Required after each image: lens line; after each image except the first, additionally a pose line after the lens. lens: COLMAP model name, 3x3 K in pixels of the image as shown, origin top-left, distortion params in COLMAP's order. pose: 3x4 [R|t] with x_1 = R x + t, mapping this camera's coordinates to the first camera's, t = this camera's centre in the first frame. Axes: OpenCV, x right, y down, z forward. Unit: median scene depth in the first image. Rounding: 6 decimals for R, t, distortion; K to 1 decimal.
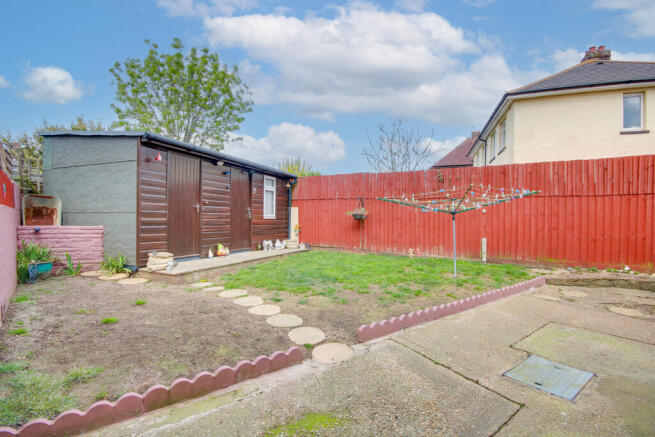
lens RADIAL K [[310.8, 0, 331.4], [0, 310.8, 219.1], [0, 0, 1]] dist [0.000414, 0.000005]
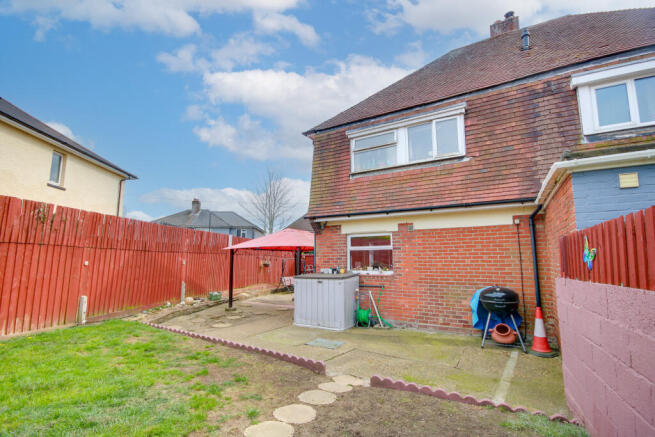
lens RADIAL K [[310.8, 0, 331.4], [0, 310.8, 219.1], [0, 0, 1]] dist [0.000414, 0.000005]
pose [[-0.344876, 0.121610, 0.930737, -0.551138], [-0.001172, 0.991515, -0.129986, -0.035924], [-0.938648, -0.045920, -0.341807, 0.670283]]
